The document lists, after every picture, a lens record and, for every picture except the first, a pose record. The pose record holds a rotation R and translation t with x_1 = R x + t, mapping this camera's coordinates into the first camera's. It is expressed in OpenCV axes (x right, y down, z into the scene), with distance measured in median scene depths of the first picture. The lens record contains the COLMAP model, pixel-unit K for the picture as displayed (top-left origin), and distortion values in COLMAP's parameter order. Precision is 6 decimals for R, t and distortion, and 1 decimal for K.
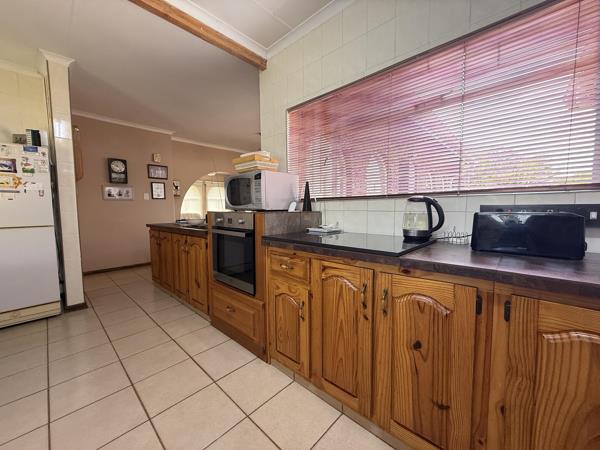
lens RADIAL K [[239.3, 0, 300.0], [0, 239.3, 225.0], [0, 0, 1]] dist [-0.001900, -0.000393]
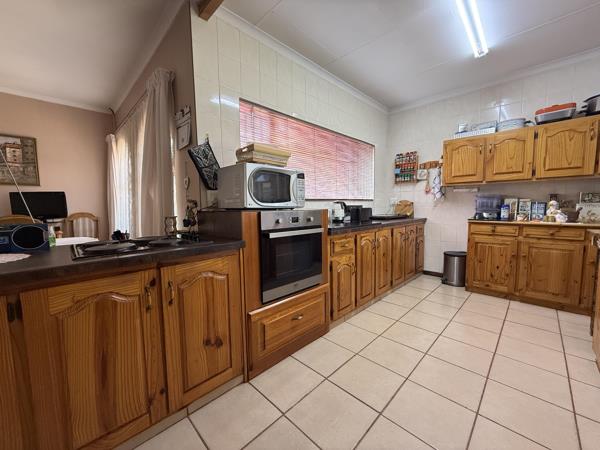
lens RADIAL K [[239.3, 0, 300.0], [0, 239.3, 225.0], [0, 0, 1]] dist [-0.001900, -0.000393]
pose [[0.029454, -0.068625, 0.997208, -1.324547], [0.082837, 0.994376, 0.065984, -0.061953], [-0.996128, 0.080662, 0.034973, 1.055191]]
